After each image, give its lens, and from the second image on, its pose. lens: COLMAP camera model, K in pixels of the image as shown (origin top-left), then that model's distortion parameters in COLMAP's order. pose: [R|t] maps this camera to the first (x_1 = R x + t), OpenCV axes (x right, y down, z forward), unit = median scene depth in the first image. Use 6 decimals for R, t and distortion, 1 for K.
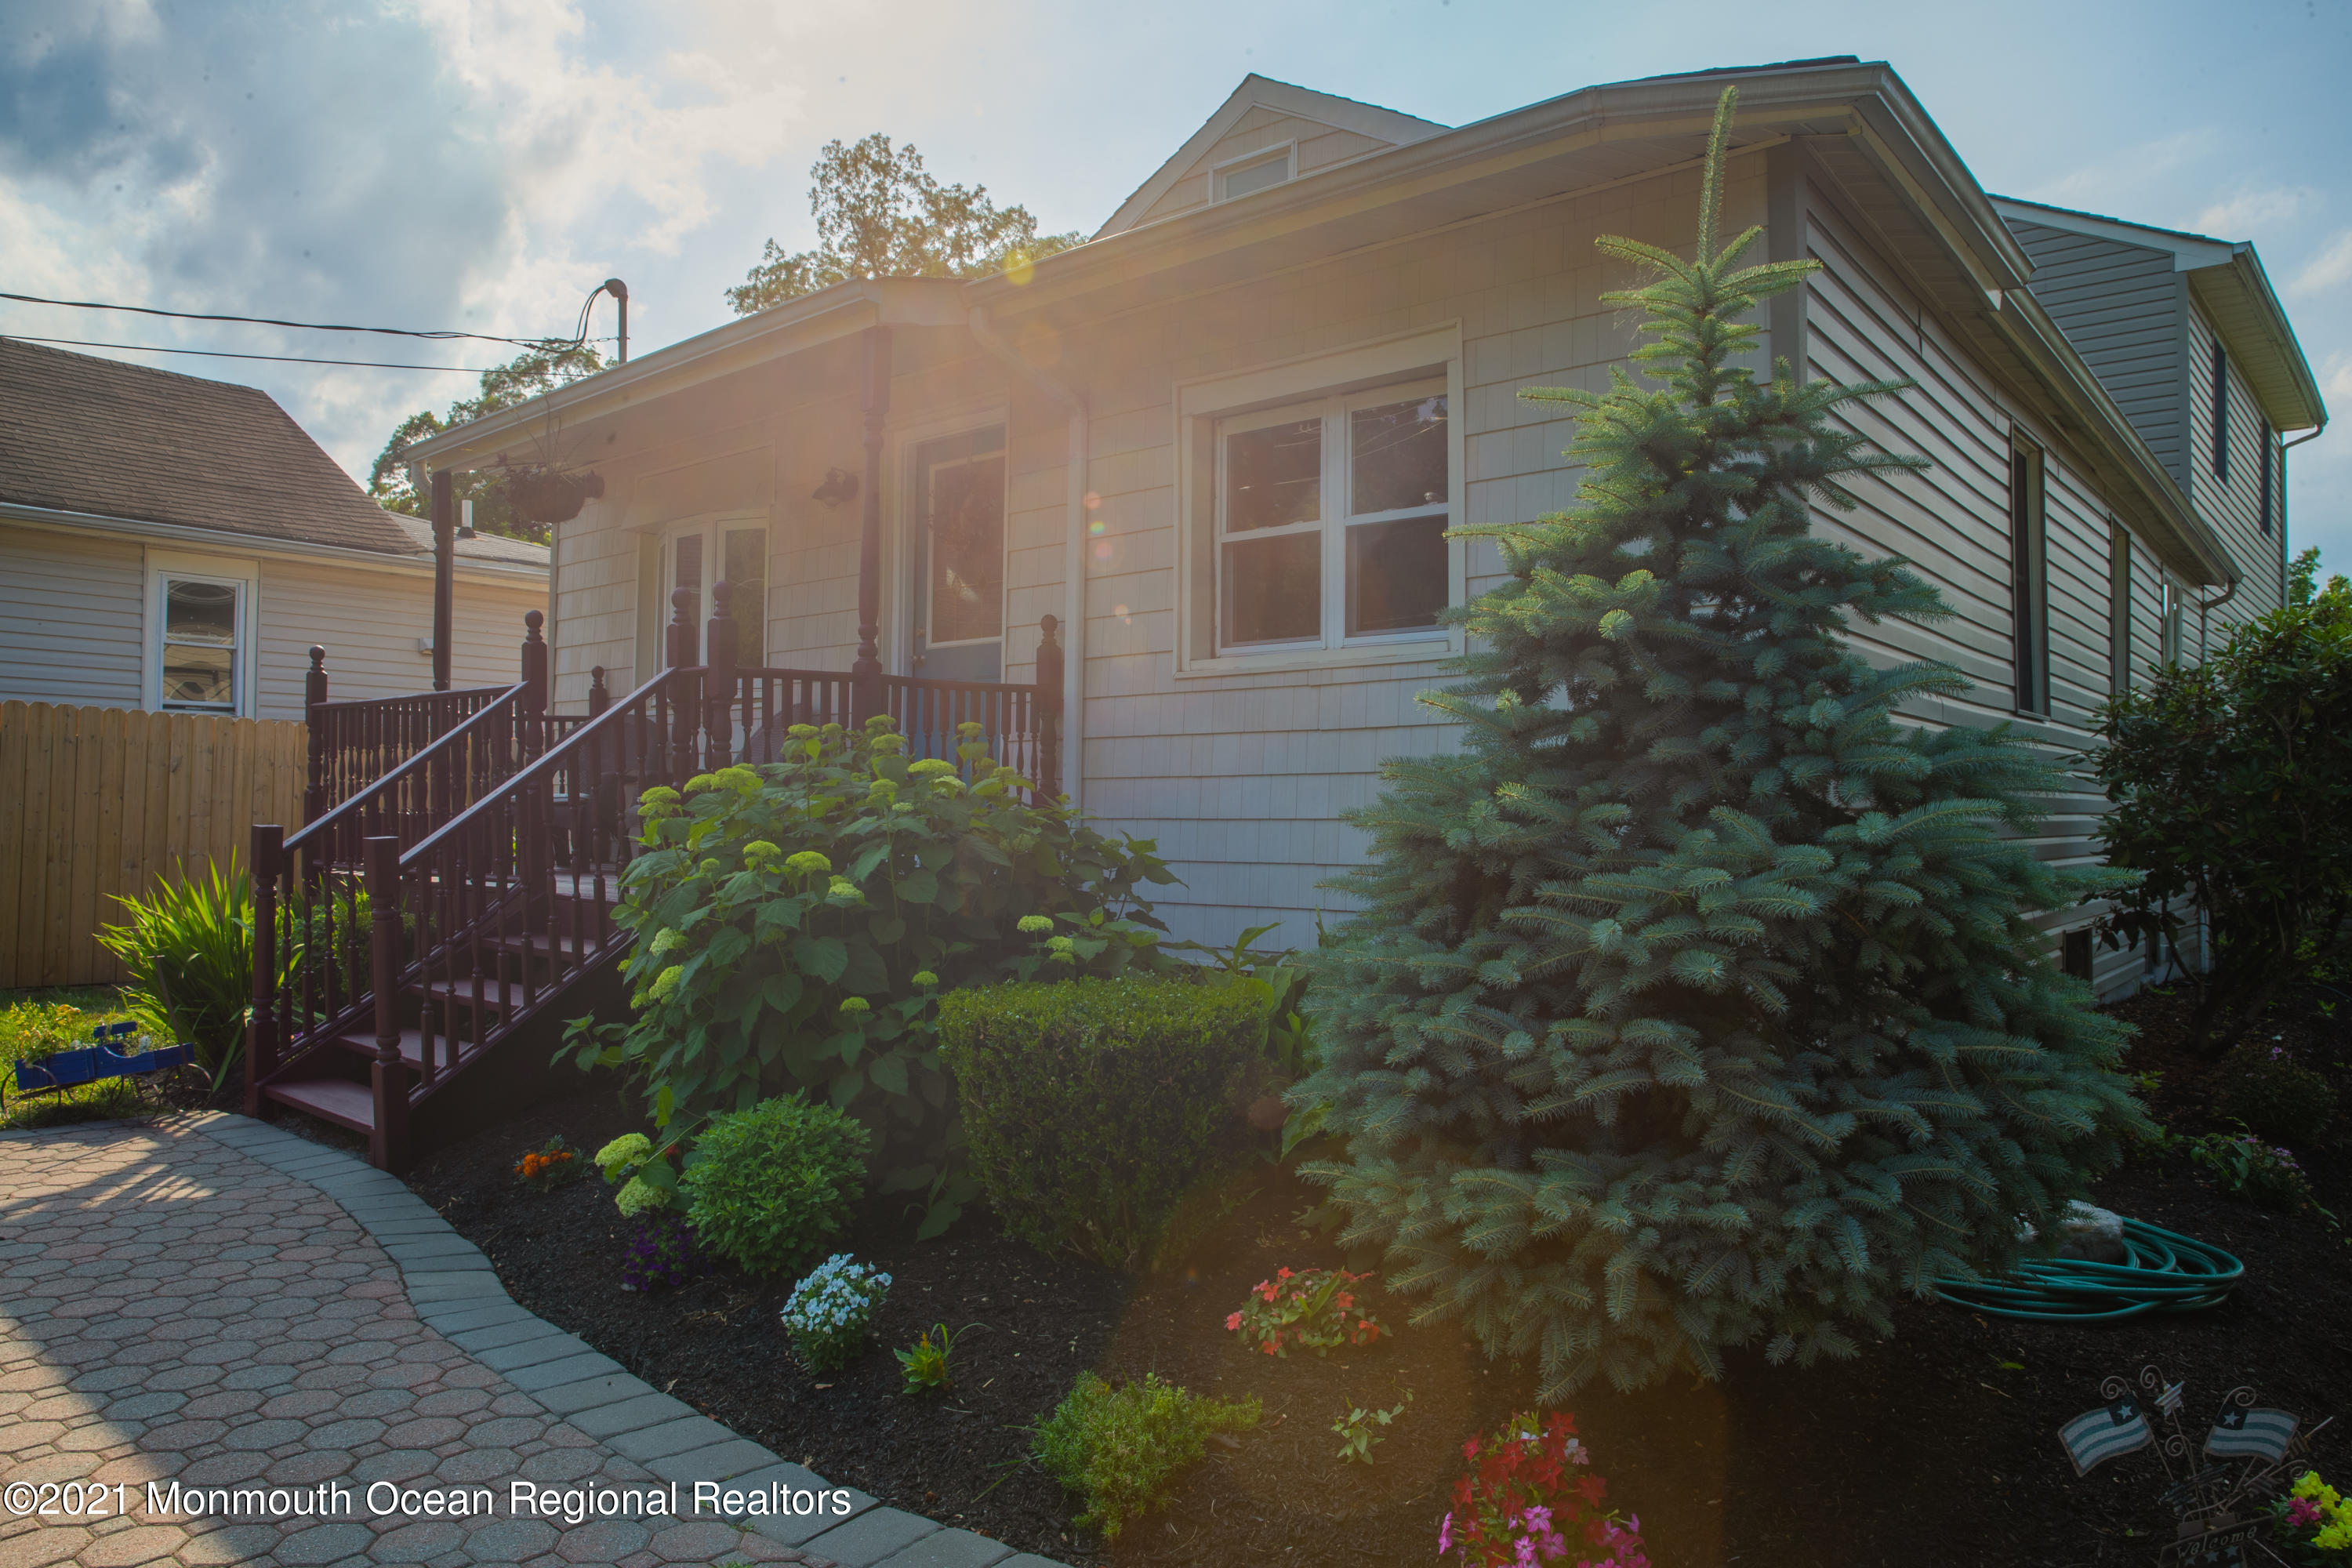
lens RADIAL K [[1606.0, 0, 1176.0], [0, 1606.0, 784.0], [0, 0, 1]] dist [-0.119663, 0.097083]
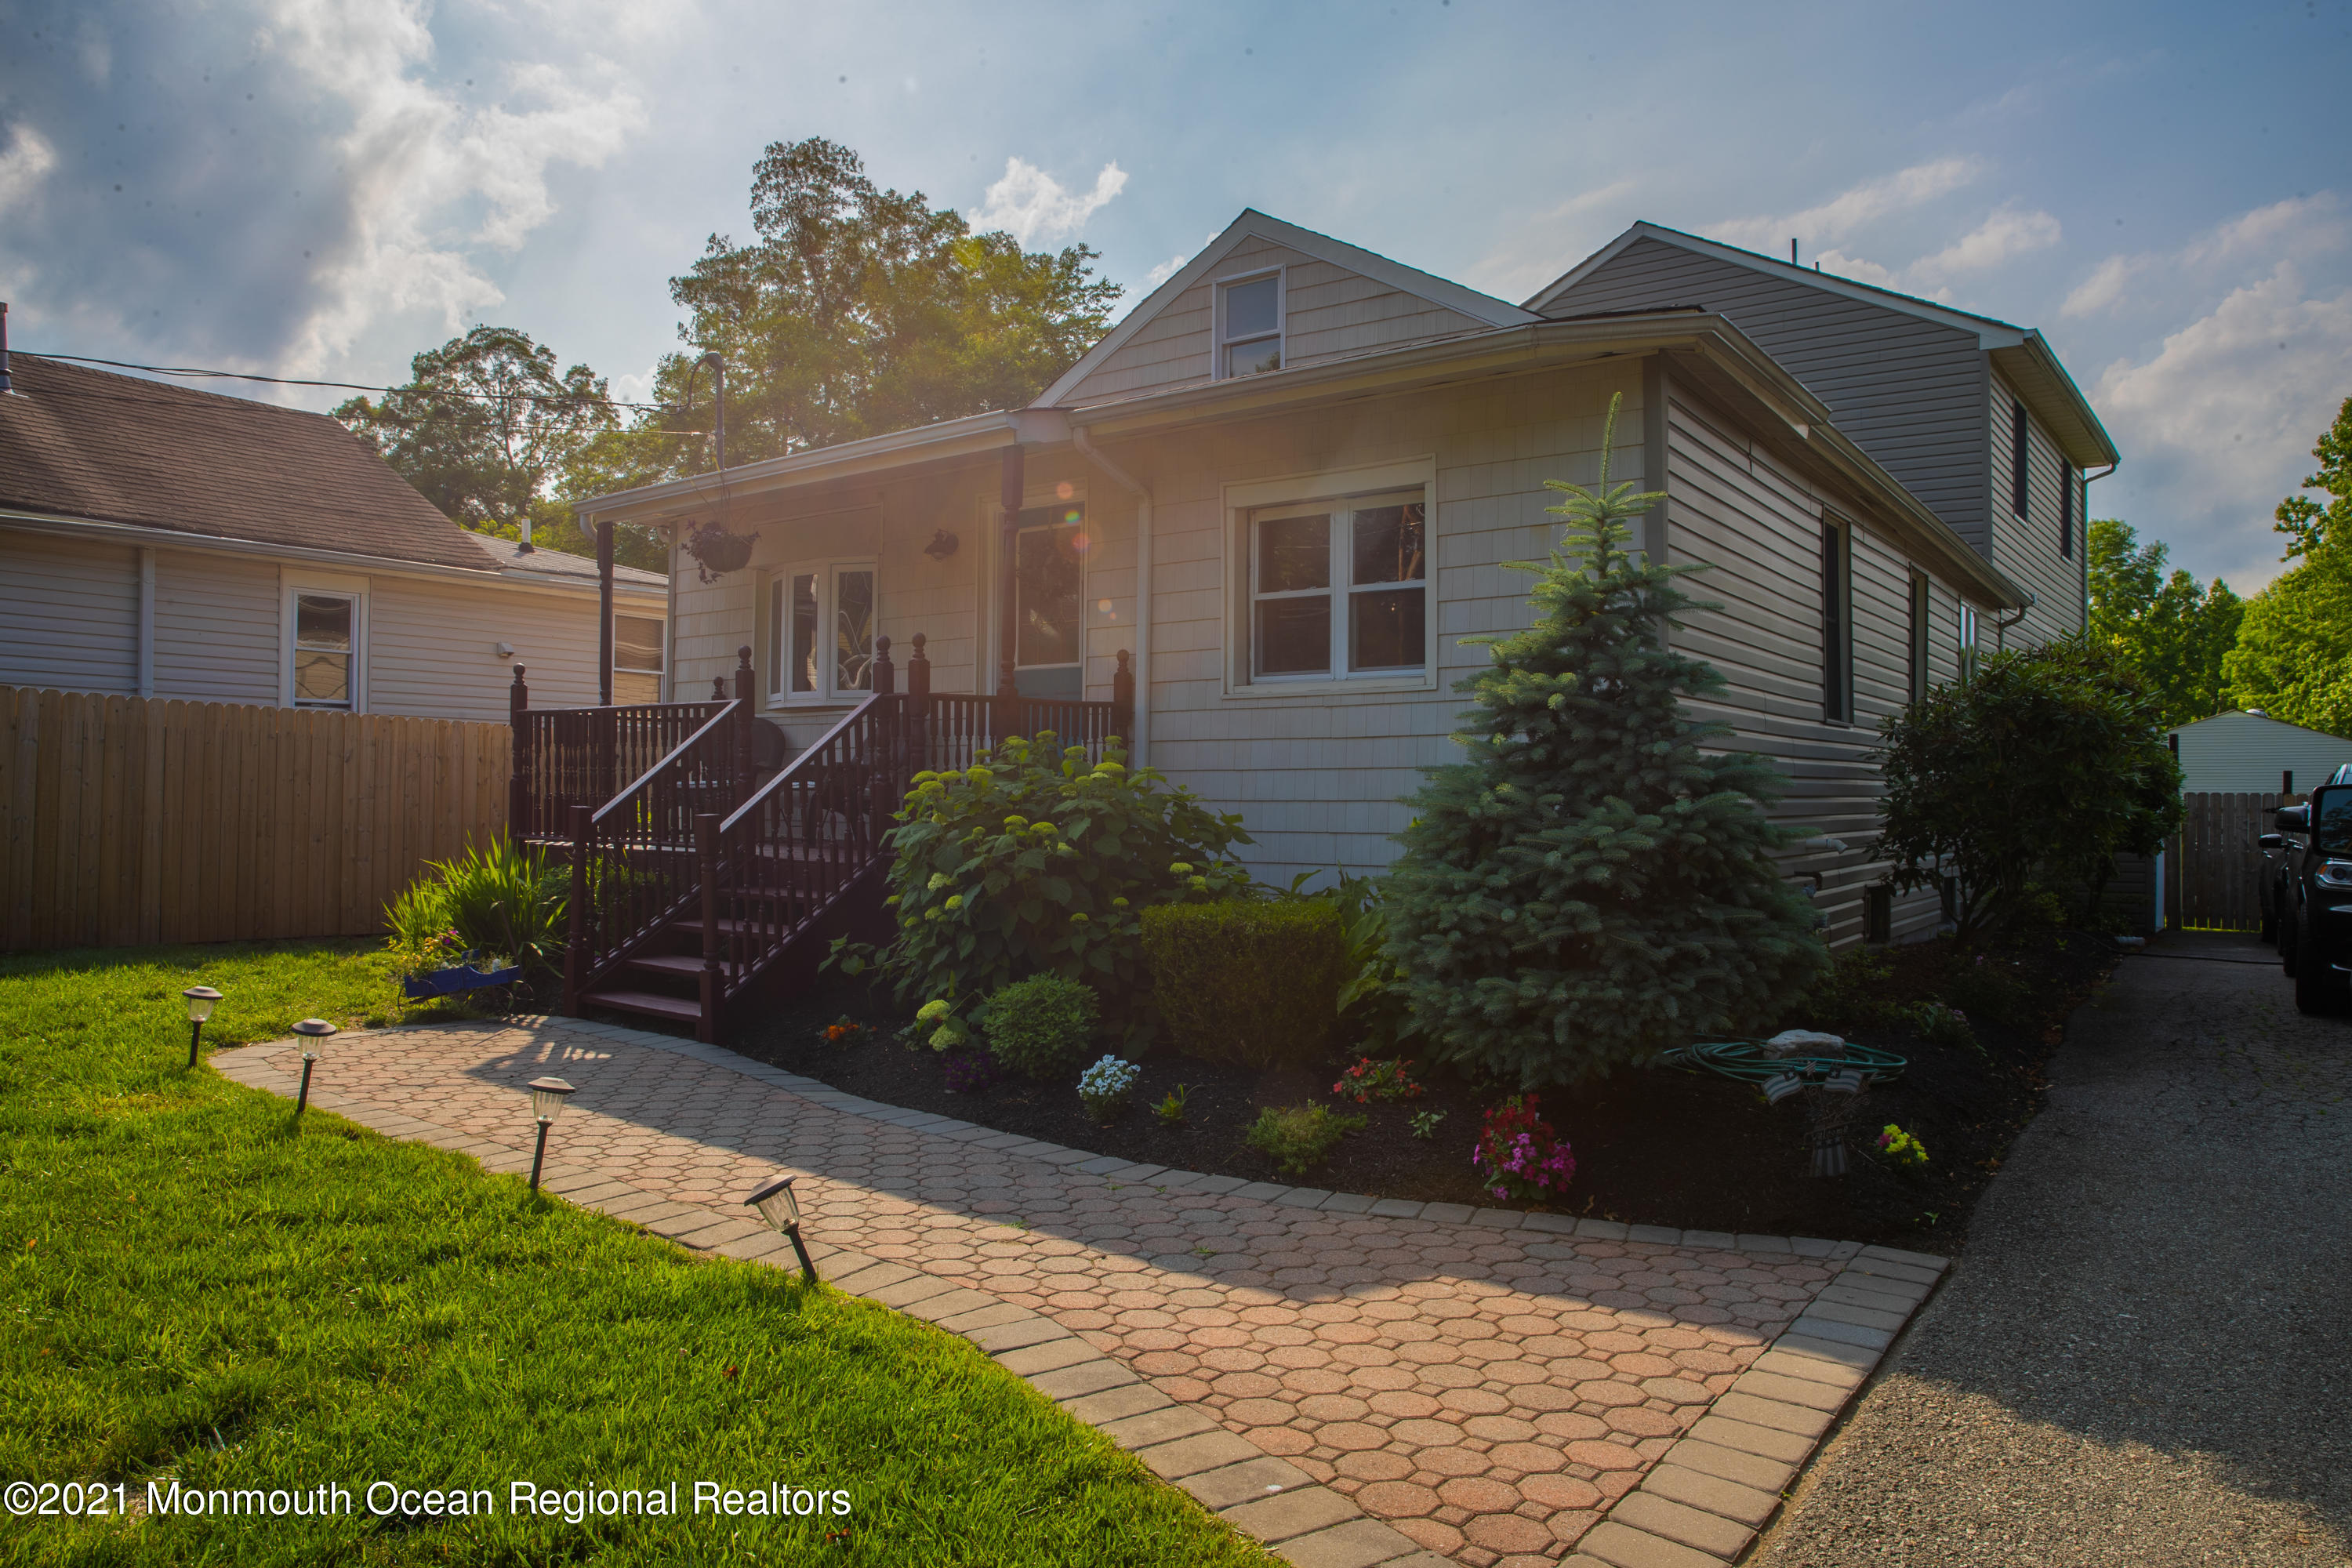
lens RADIAL K [[1649.1, 0, 1180.8], [0, 1649.1, 792.2], [0, 0, 1]] dist [-0.114365, 0.109454]
pose [[0.997202, -0.000287, 0.074749, -0.287914], [-0.001063, 0.999837, 0.018019, -0.022059], [-0.074742, -0.018048, 0.997040, -0.838895]]
